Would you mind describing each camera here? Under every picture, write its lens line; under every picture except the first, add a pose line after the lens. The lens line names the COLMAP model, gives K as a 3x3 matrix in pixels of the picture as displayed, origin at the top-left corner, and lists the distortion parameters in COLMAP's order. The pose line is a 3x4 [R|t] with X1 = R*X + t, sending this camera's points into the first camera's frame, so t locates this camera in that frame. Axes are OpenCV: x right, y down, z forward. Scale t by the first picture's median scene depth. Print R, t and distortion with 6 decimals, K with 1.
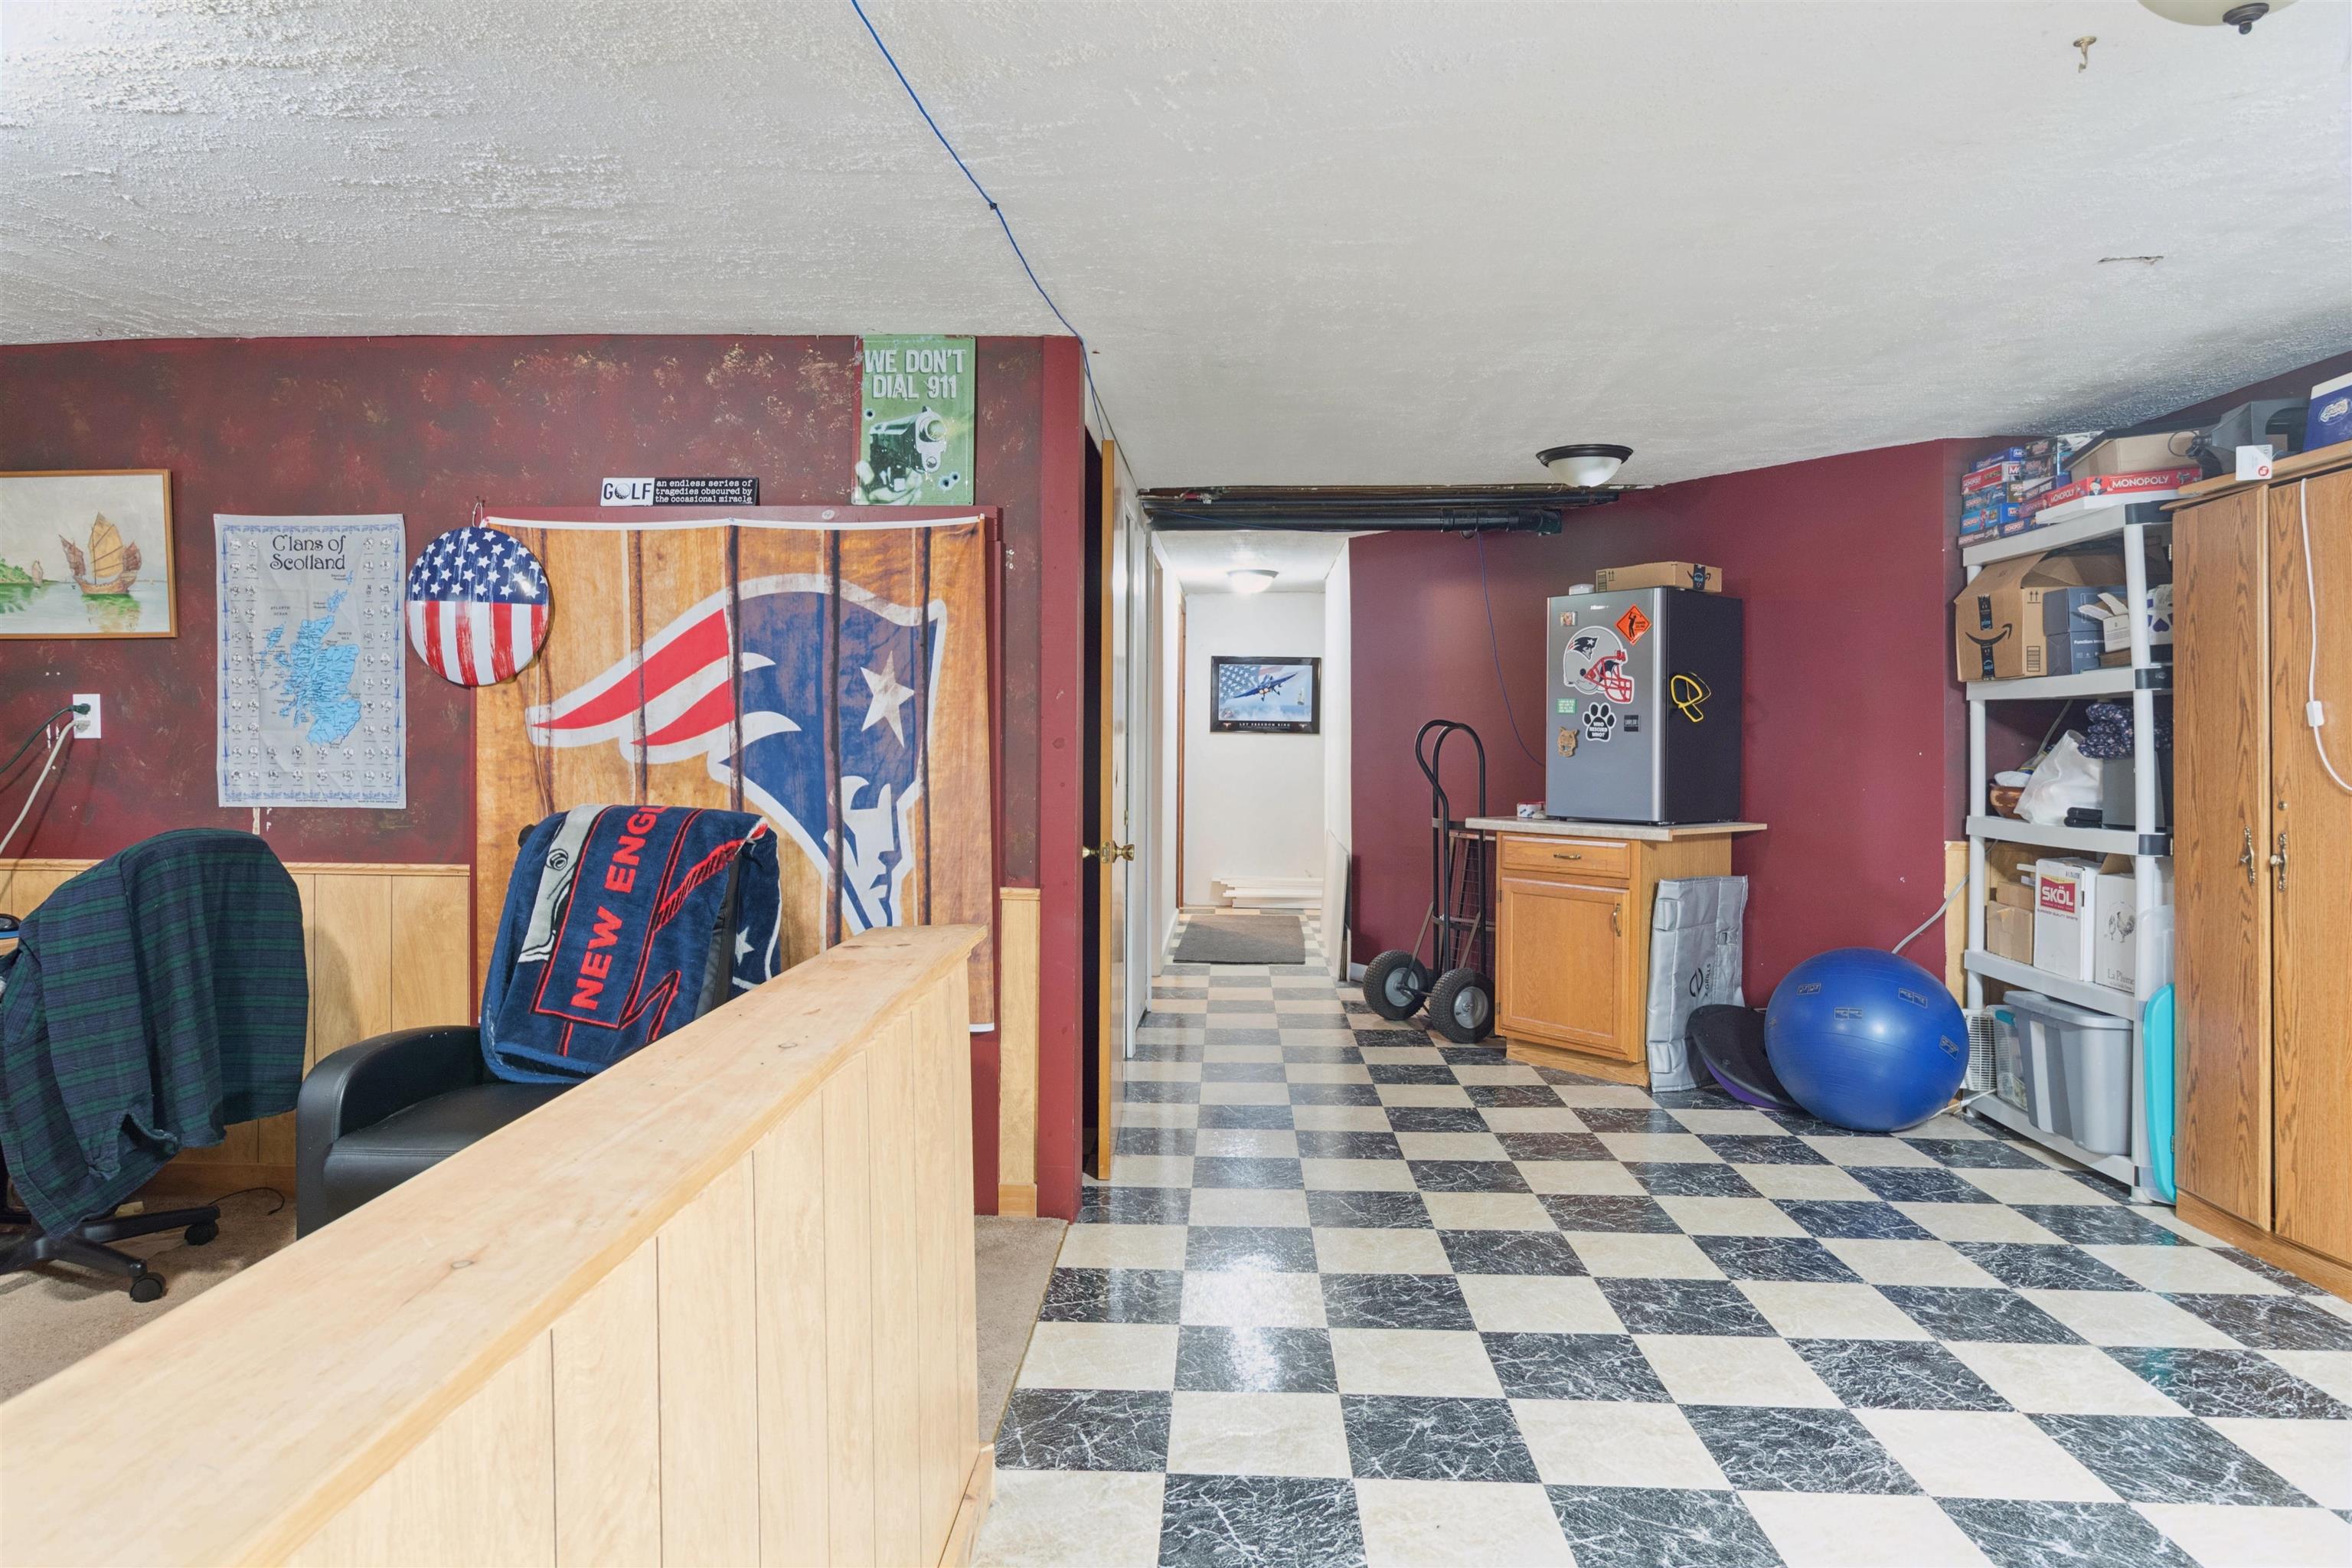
lens RADIAL K [[1457.0, 0, 1179.9], [0, 1457.0, 757.9], [0, 0, 1]] dist [-0.001165, -0.000510]
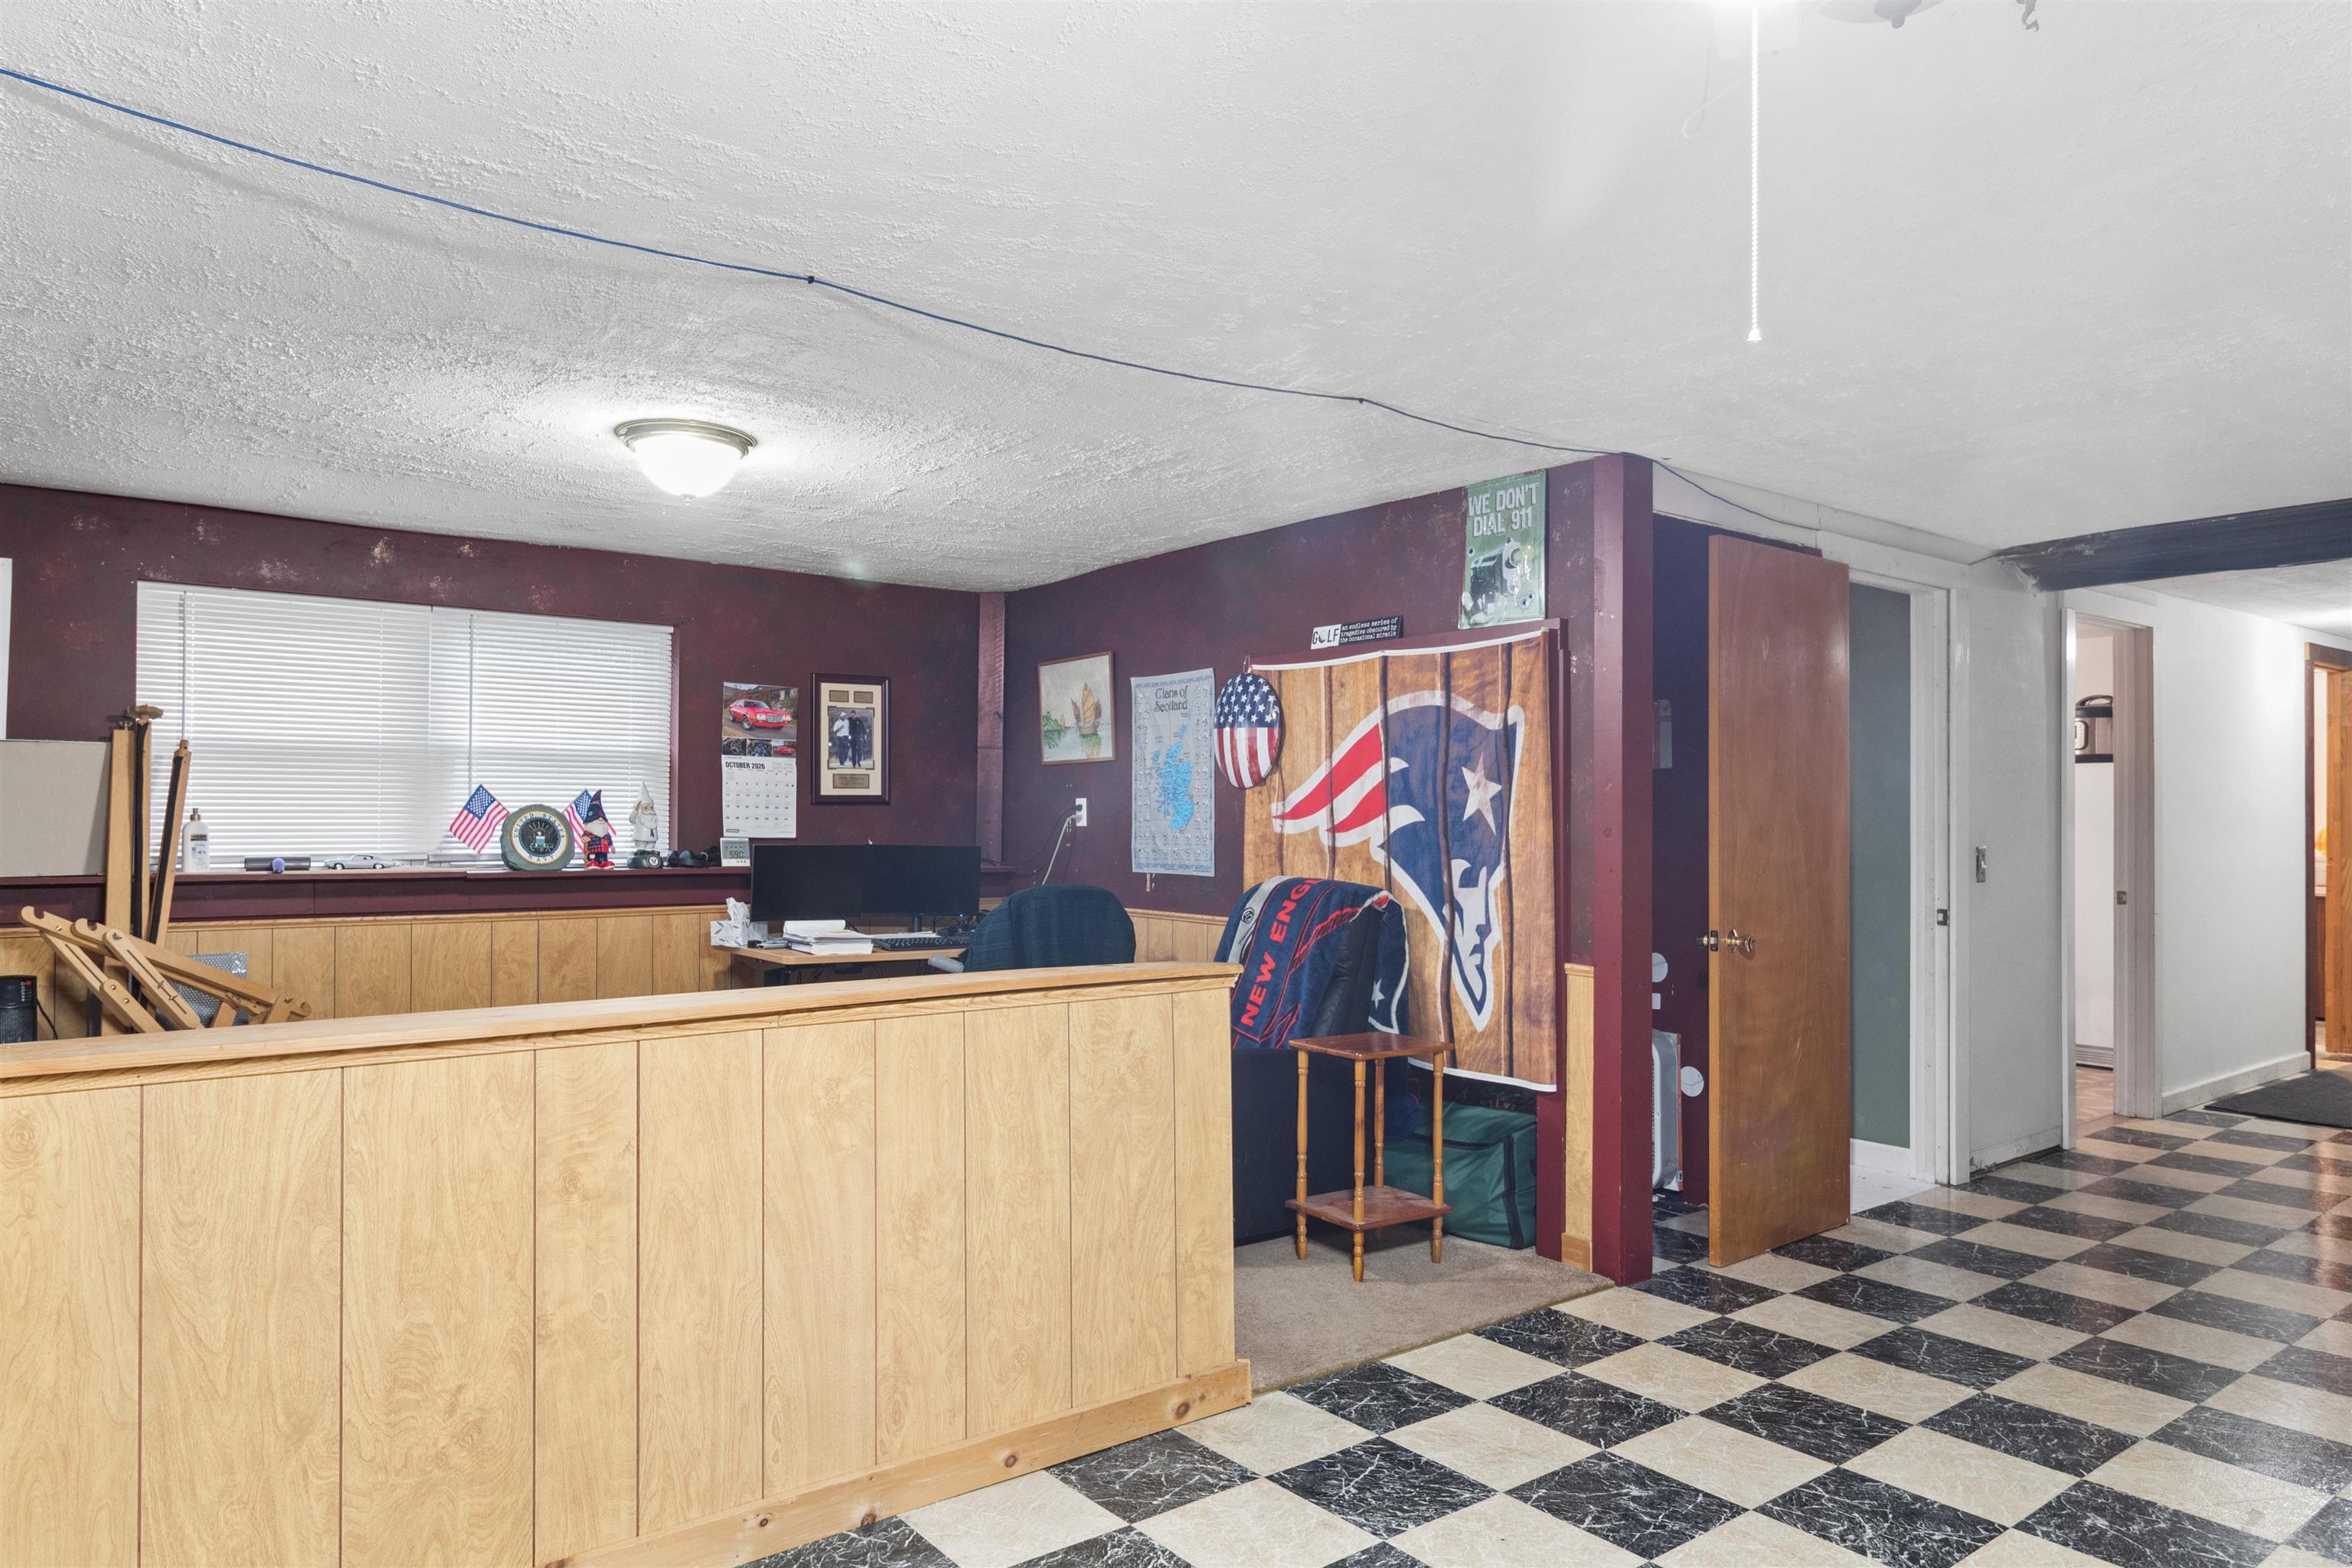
lens RADIAL K [[1505.7, 0, 1159.8], [0, 1505.7, 814.7], [0, 0, 1]] dist [-0.000001, 0.000044]
pose [[0.634077, -0.004517, -0.773257, 0.565565], [-0.014572, 0.999736, -0.017788, 0.001670], [0.773133, 0.022547, 0.633843, 0.040144]]
